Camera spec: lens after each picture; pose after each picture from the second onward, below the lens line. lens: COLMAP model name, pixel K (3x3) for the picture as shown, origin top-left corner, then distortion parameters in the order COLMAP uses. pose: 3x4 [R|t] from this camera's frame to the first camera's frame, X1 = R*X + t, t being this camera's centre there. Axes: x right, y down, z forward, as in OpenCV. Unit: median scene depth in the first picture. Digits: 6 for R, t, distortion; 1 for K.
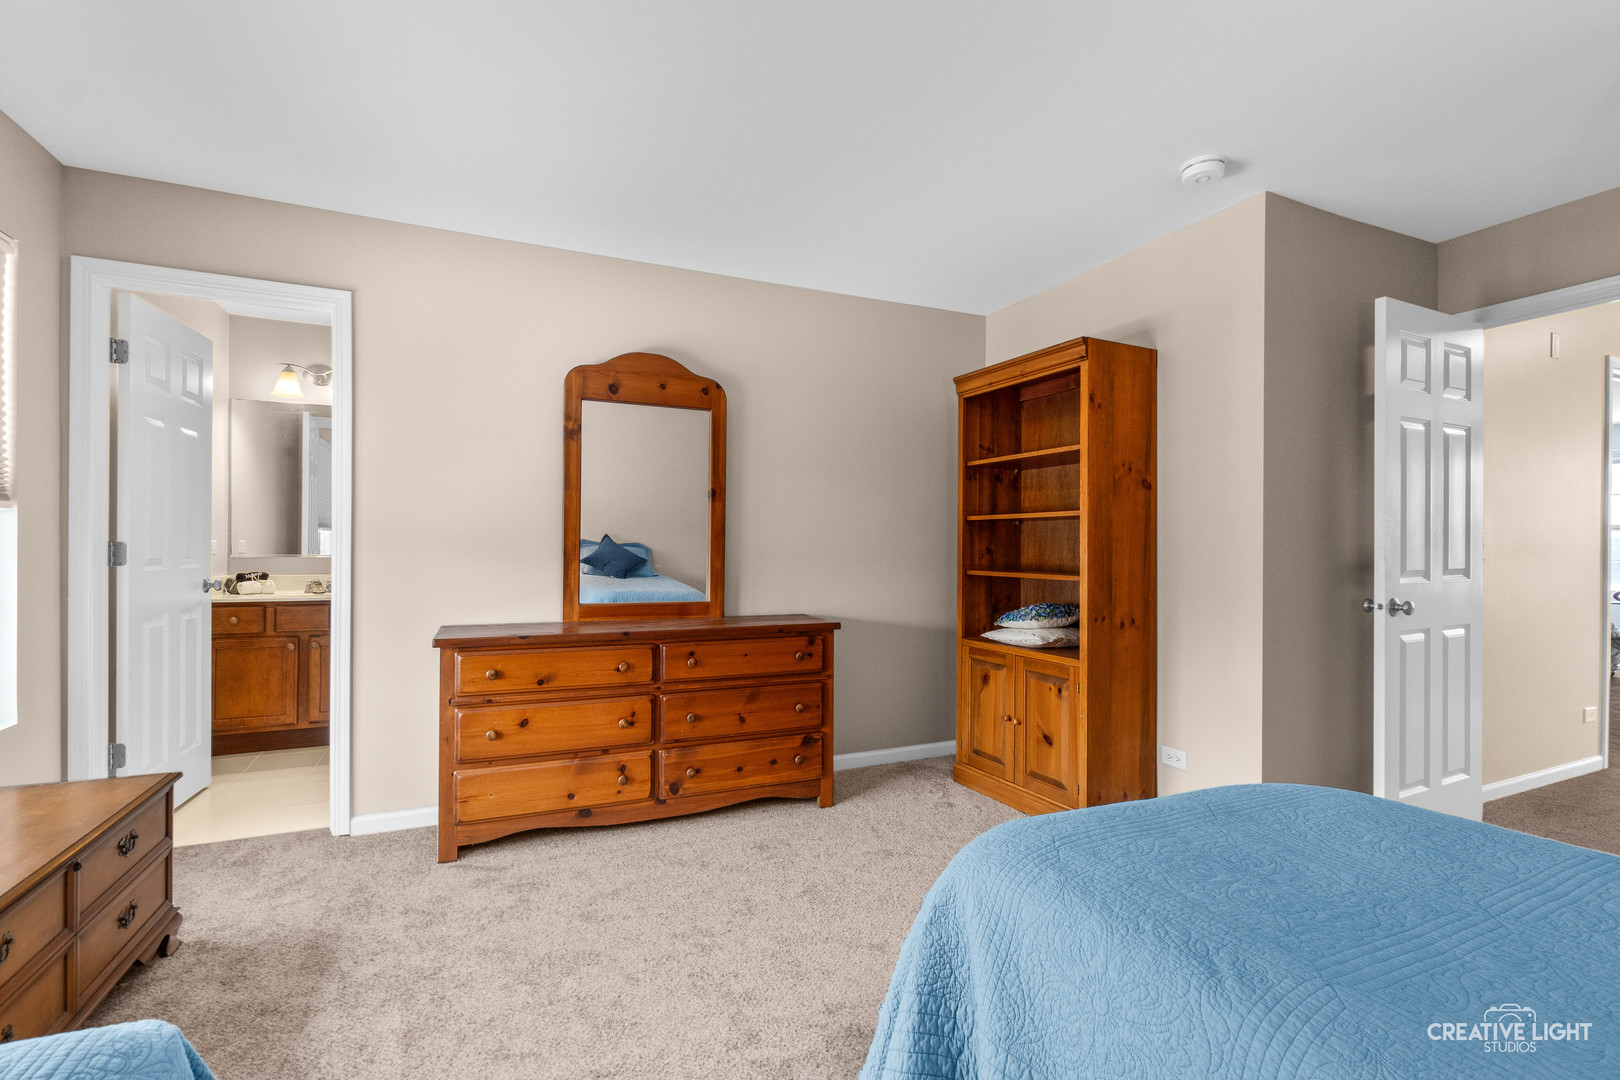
lens RADIAL K [[709.3, 0, 815.1], [0, 709.3, 542.4], [0, 0, 1]] dist [-0.005009, -0.000059]
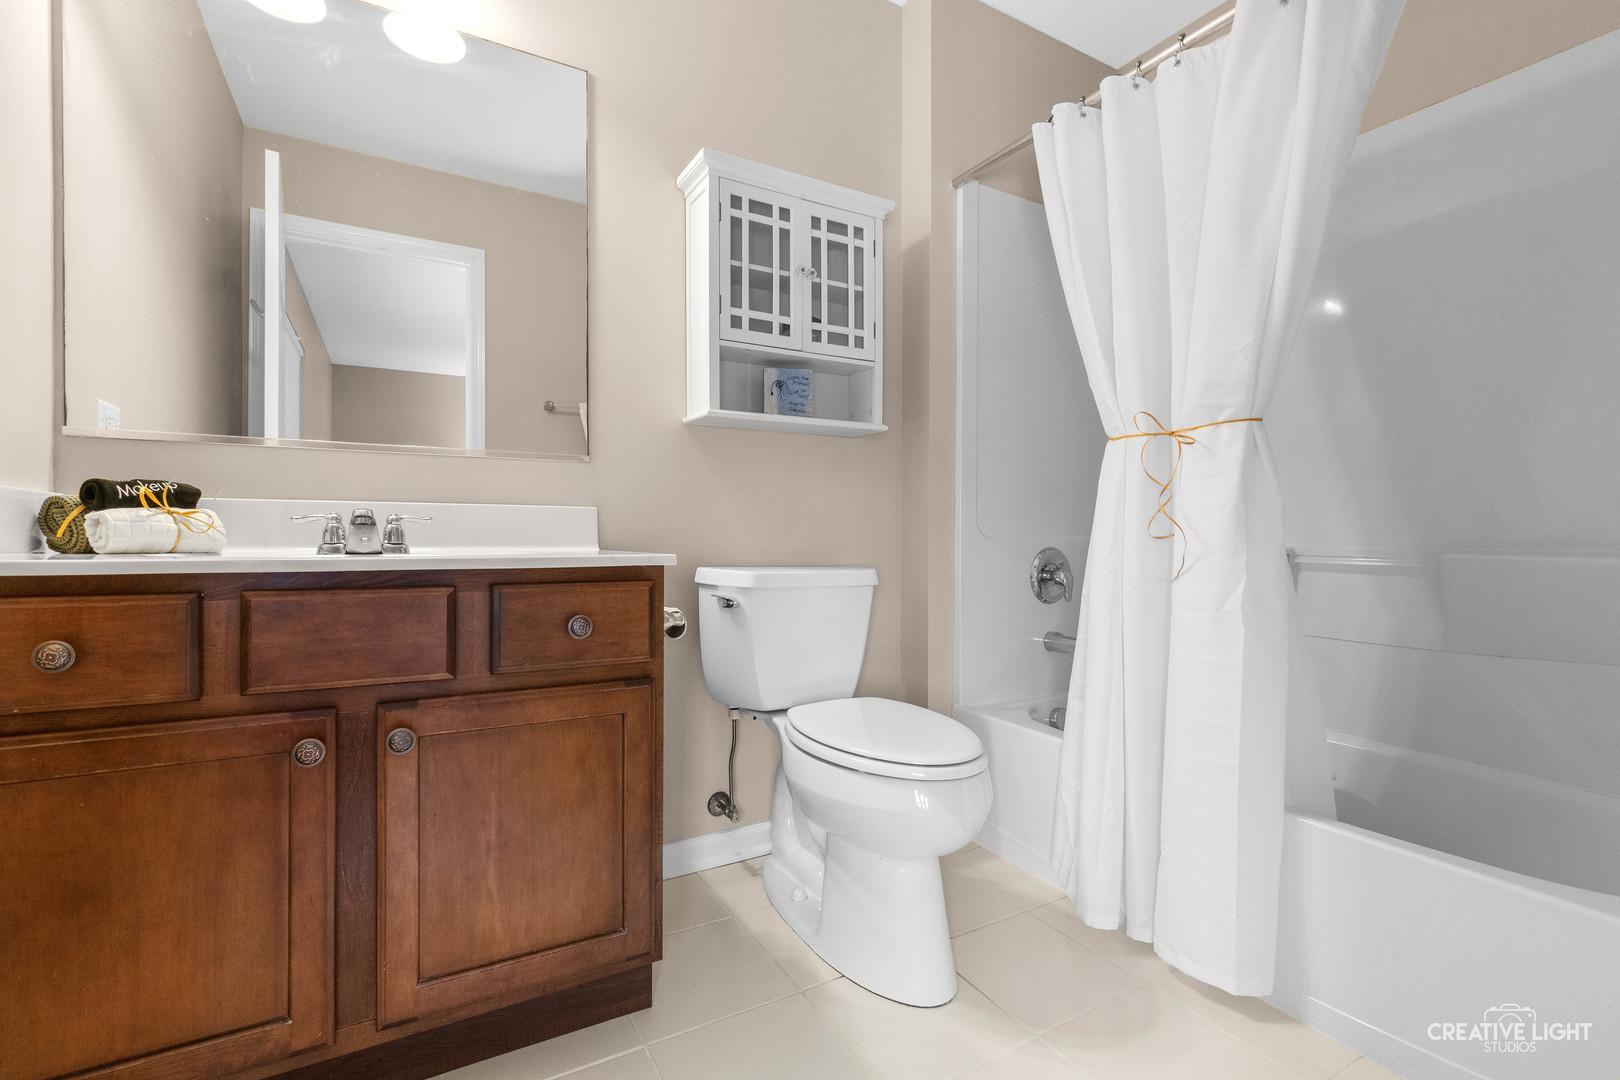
lens RADIAL K [[709.3, 0, 803.5], [0, 709.3, 545.9], [0, 0, 1]] dist [-0.005009, -0.000059]
pose [[0.996543, -0.003414, 0.083014, -0.576299], [0.002437, 0.999927, 0.011863, 0.070262], [-0.083048, -0.011619, 0.996478, 0.721958]]
